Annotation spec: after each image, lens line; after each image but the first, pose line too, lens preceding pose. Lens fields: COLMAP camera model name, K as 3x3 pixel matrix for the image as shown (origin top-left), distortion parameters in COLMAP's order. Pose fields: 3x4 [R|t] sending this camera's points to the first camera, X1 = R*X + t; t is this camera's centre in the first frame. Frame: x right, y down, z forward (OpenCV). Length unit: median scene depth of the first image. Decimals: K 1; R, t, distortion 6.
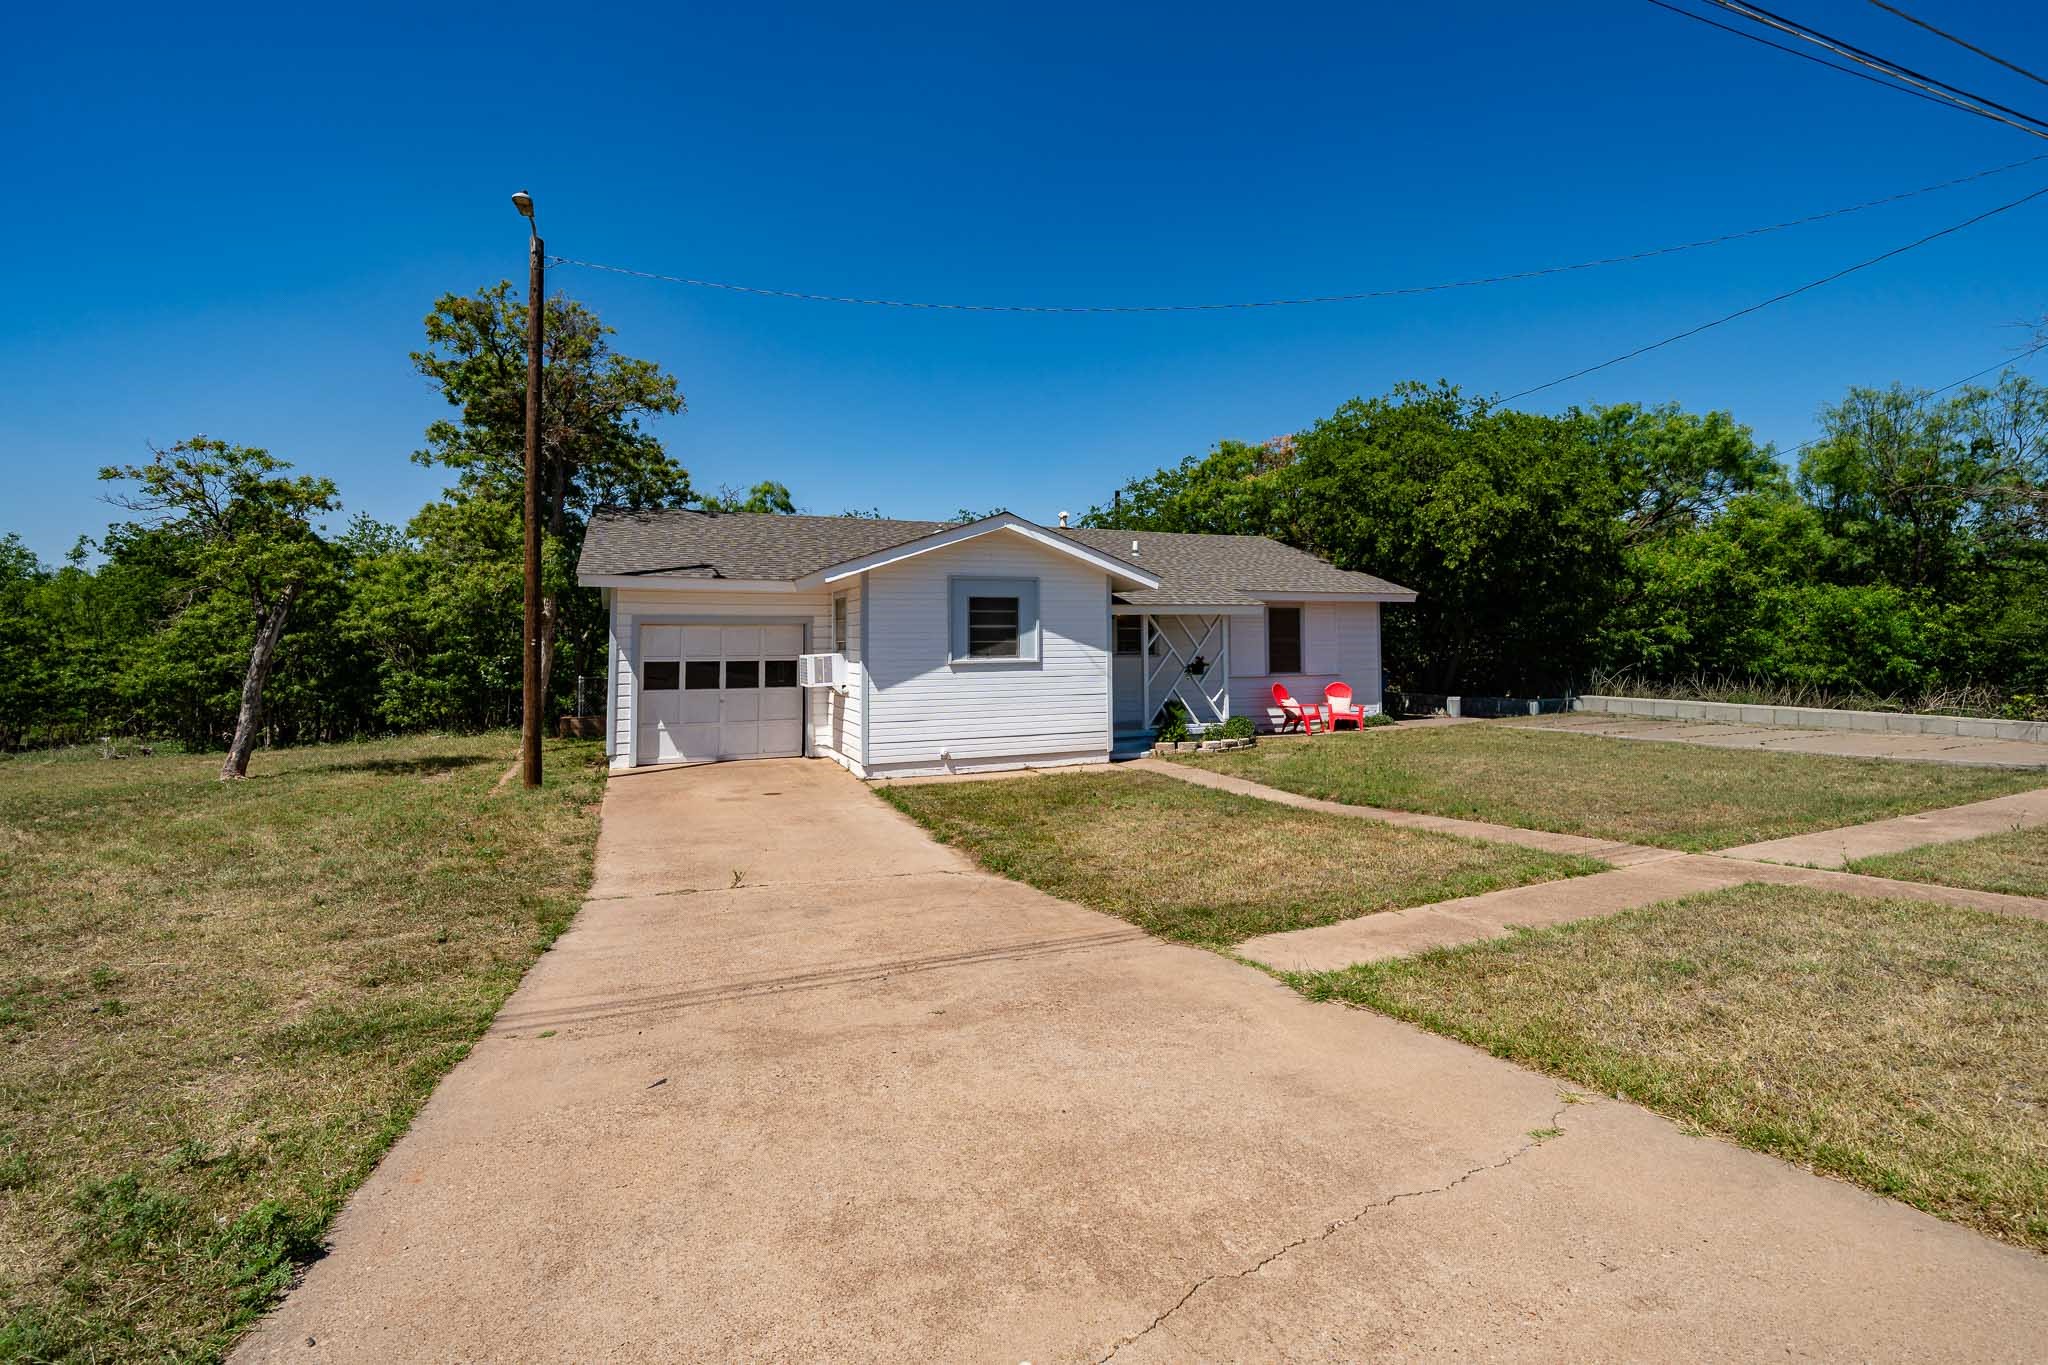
lens RADIAL K [[885.2, 0, 1031.9], [0, 885.2, 609.6], [0, 0, 1]] dist [-0.011236, 0.000163]
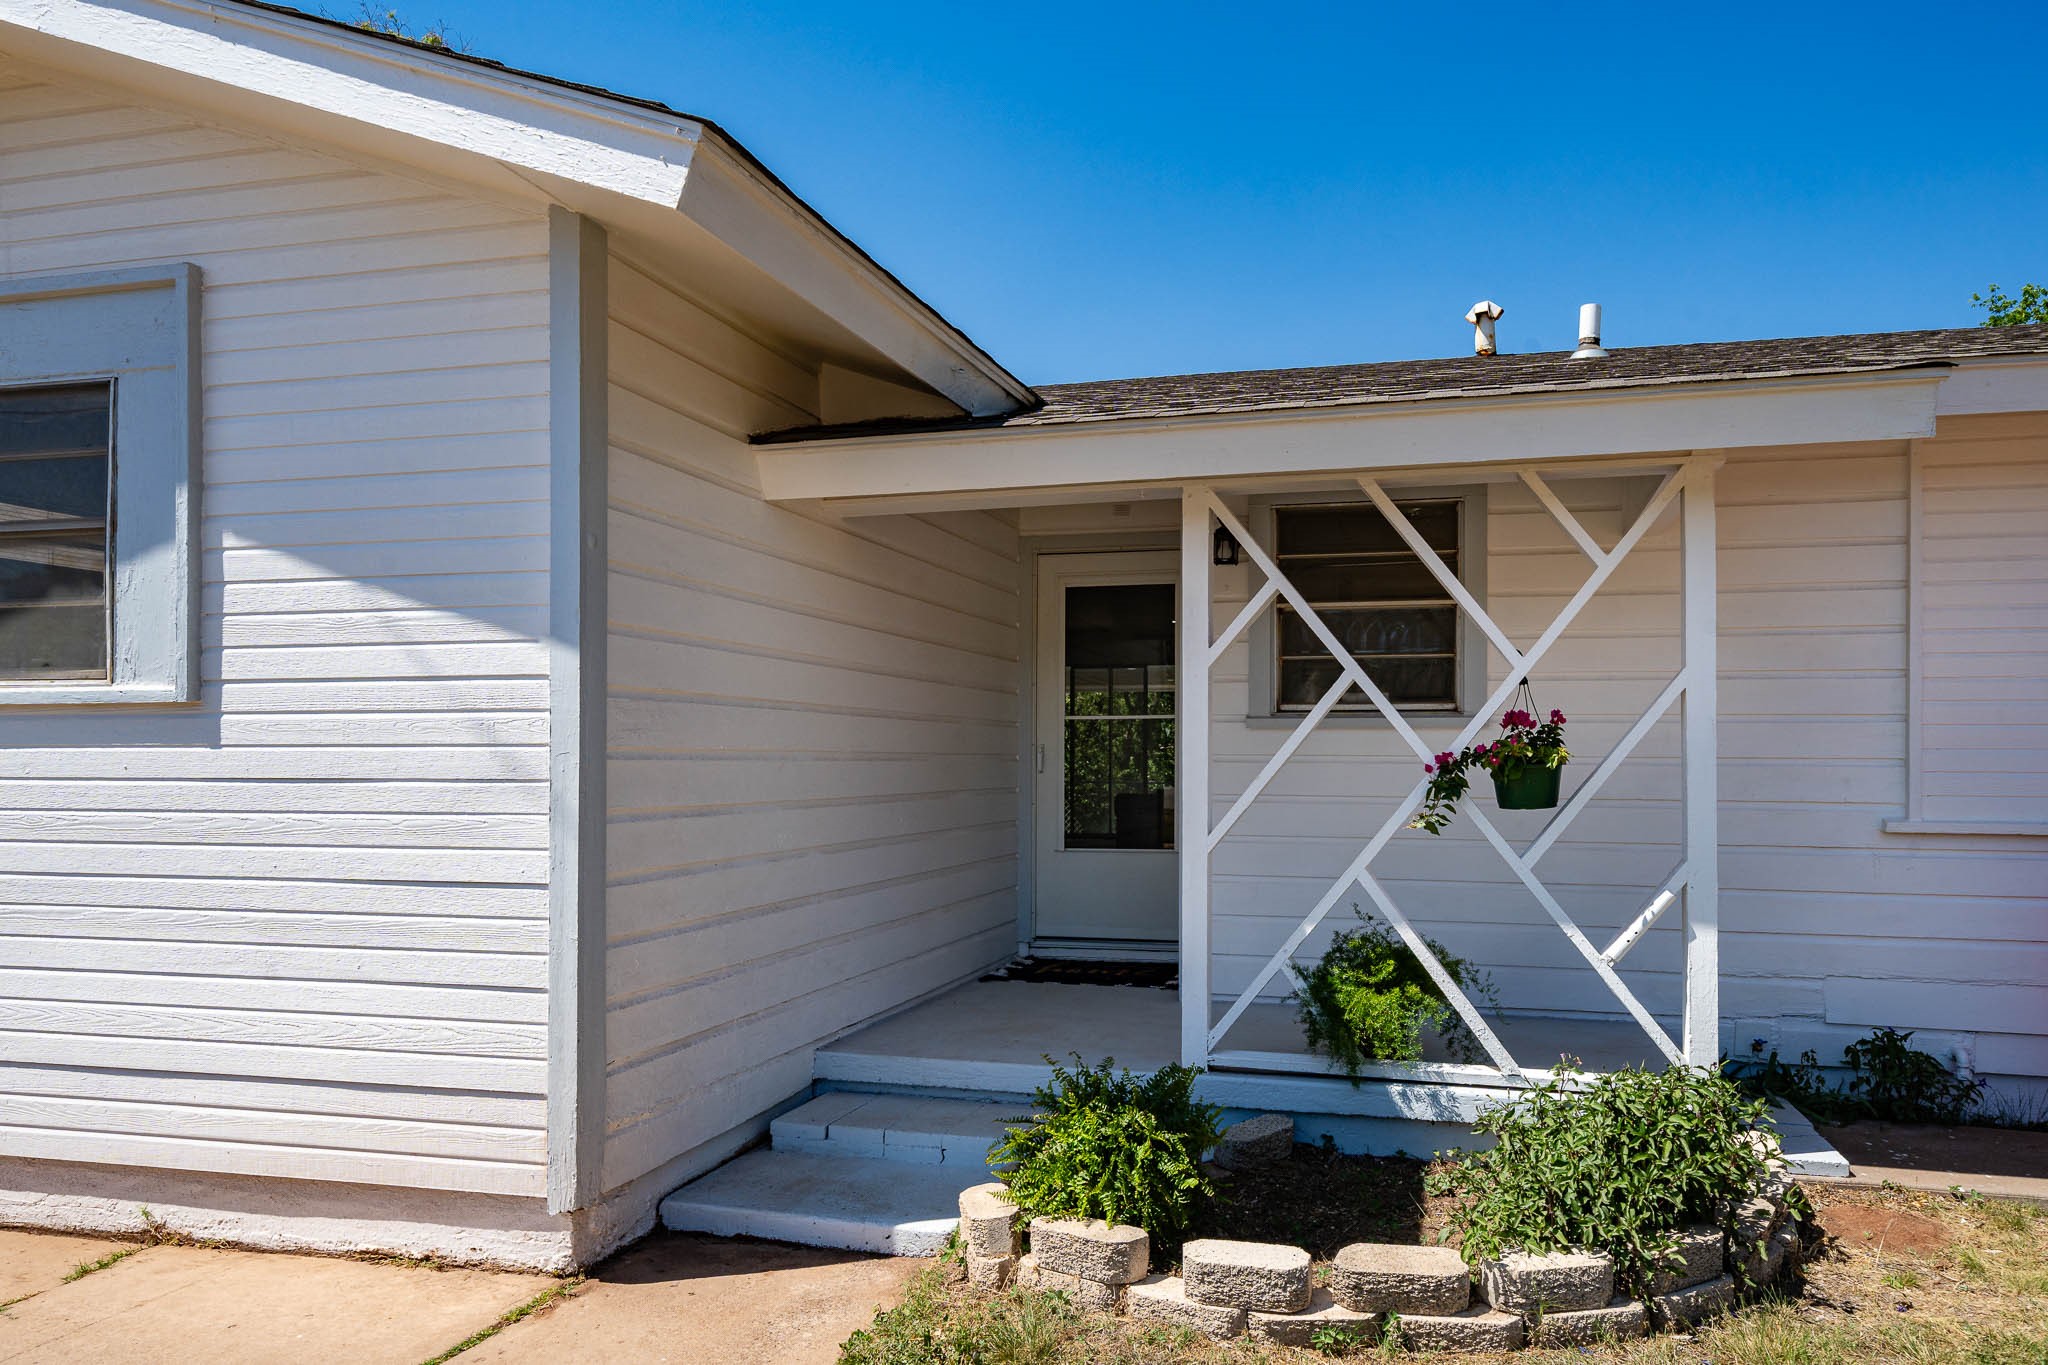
lens RADIAL K [[1346.8, 0, 1025.5], [0, 1346.8, 761.7], [0, 0, 1]] dist [-0.003497, -0.000421]
pose [[0.810658, 0.008800, -0.585454, 0.320530], [0.014803, 0.999259, 0.035518, 0.062550], [0.585333, -0.037459, 0.809927, 0.843638]]
